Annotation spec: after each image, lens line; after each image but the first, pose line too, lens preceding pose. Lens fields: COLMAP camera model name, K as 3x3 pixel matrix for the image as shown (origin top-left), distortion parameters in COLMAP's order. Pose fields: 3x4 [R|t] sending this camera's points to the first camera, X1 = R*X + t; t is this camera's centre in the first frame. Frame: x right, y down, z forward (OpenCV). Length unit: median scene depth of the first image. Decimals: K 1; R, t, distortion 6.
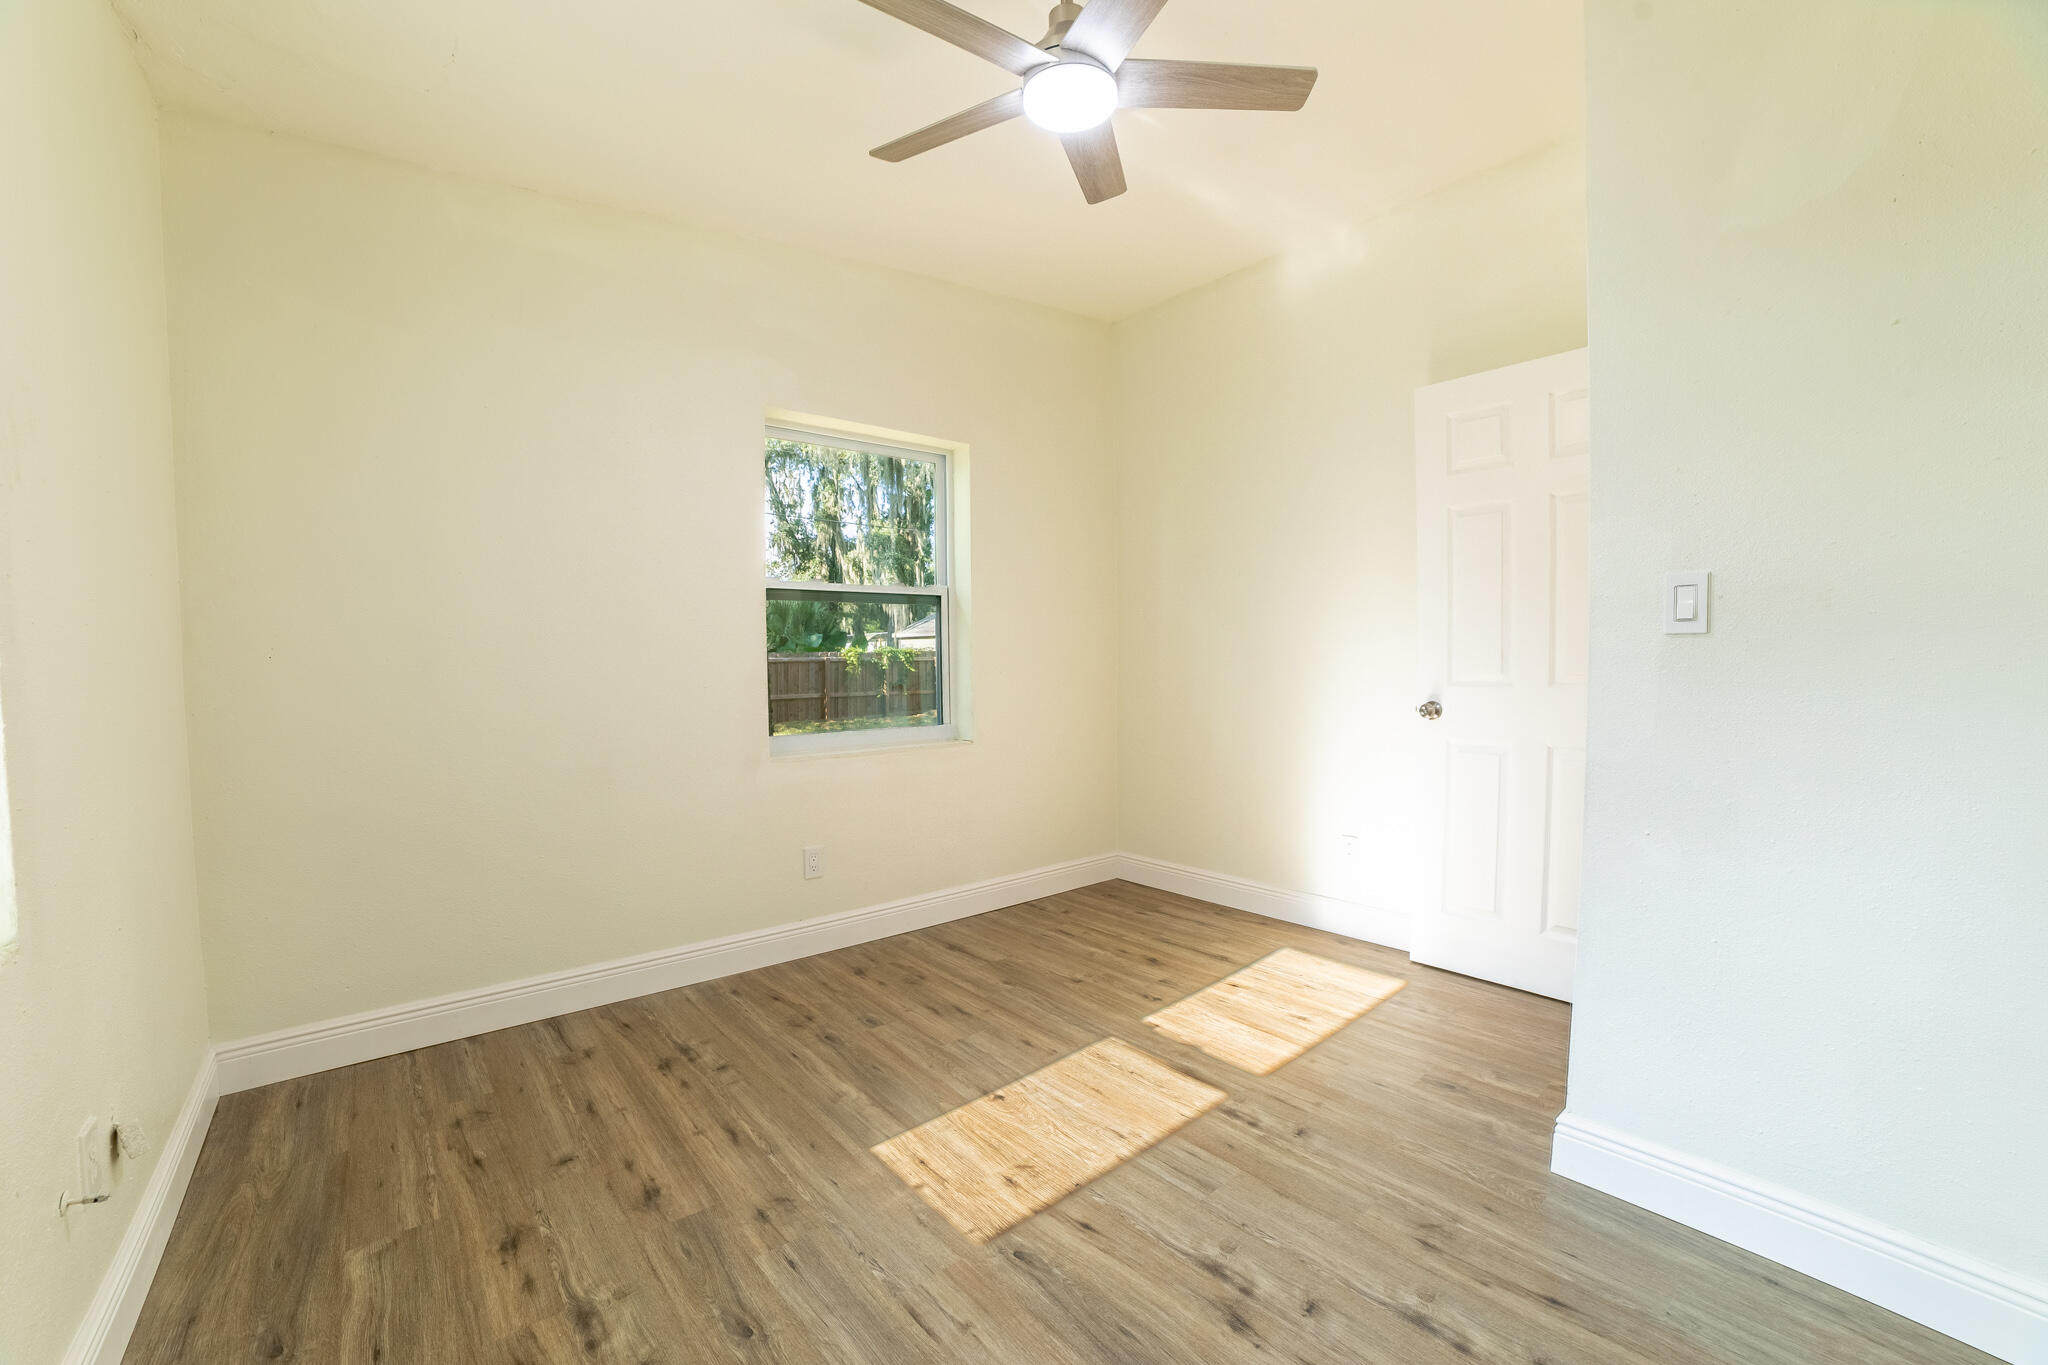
lens RADIAL K [[850.3, 0, 1022.7], [0, 850.3, 688.4], [0, 0, 1]] dist [-0.061285, 0.033412]
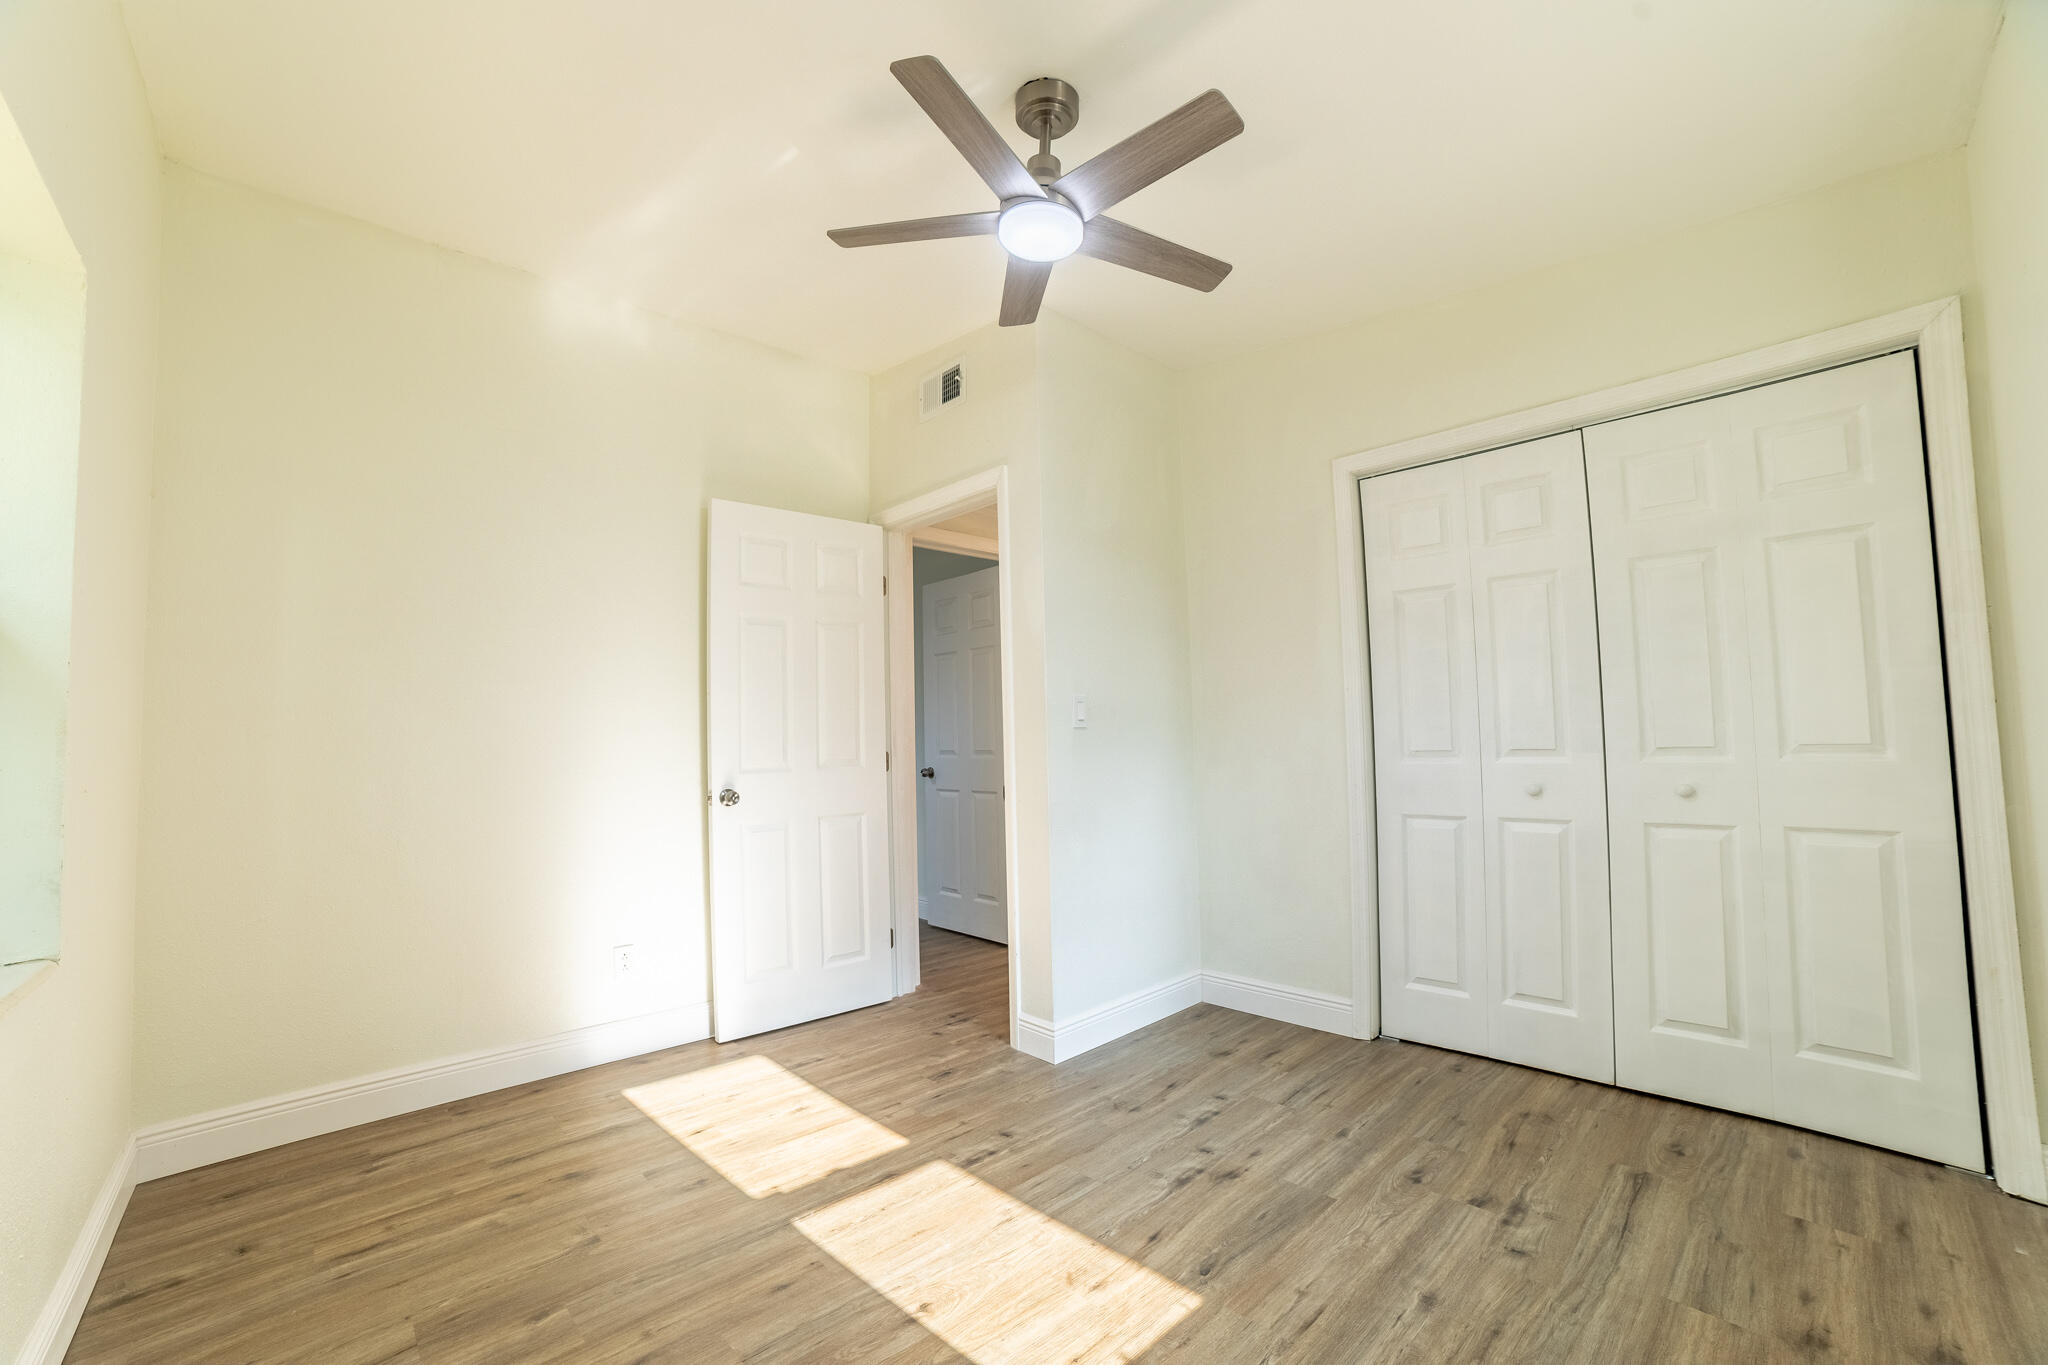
lens RADIAL K [[850.3, 0, 1022.7], [0, 850.3, 688.4], [0, 0, 1]] dist [-0.061285, 0.033412]
pose [[-0.101286, 0.089533, 0.990820, -0.719554], [0.038811, 0.995540, -0.085992, -0.004360], [-0.994100, 0.029745, -0.104309, 0.837988]]
